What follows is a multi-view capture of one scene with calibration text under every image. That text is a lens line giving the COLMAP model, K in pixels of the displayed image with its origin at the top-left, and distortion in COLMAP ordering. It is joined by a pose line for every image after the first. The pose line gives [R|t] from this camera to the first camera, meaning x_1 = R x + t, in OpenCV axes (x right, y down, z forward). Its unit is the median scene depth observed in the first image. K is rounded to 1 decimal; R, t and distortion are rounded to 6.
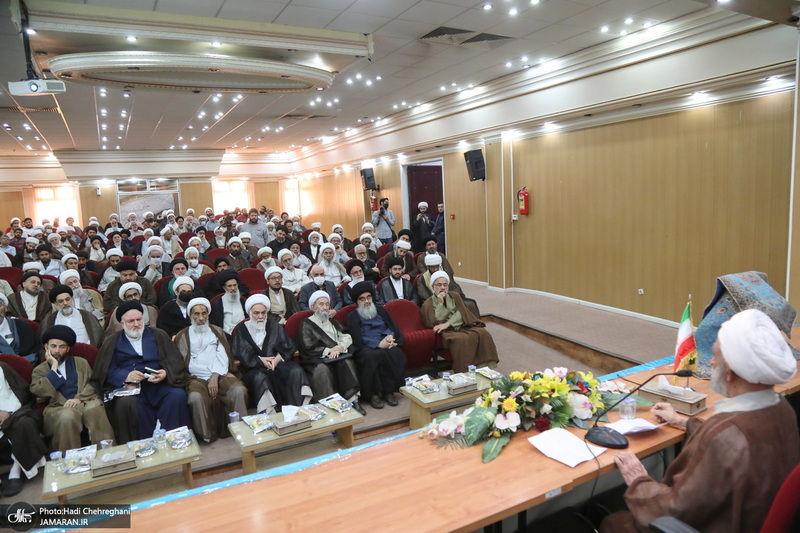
lens RADIAL K [[552.9, 0, 400.0], [0, 552.9, 266.5], [0, 0, 1]] dist [0.000074, 0.006940]
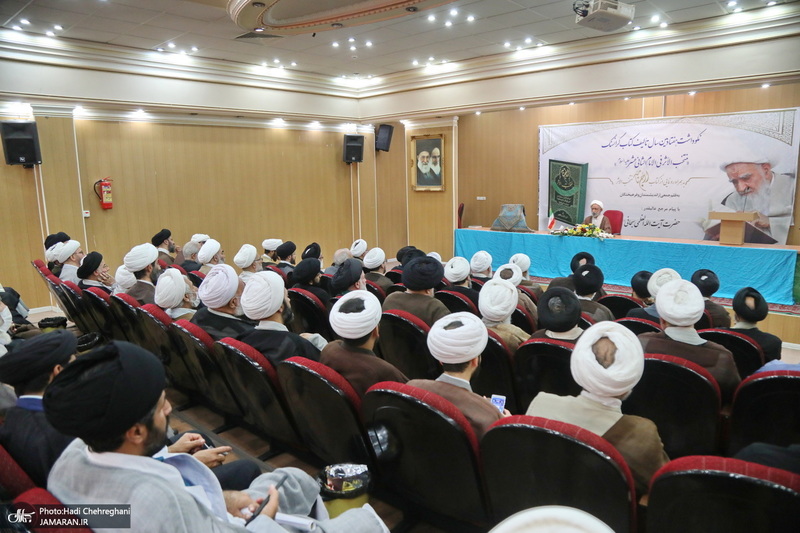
lens RADIAL K [[552.9, 0, 400.0], [0, 552.9, 266.5], [0, 0, 1]] dist [0.000074, 0.006940]
pose [[-0.311463, -0.095496, 0.945447, -0.900055], [0.162026, 0.975031, 0.151861, -0.078665], [-0.936343, 0.200486, -0.288214, 1.026331]]
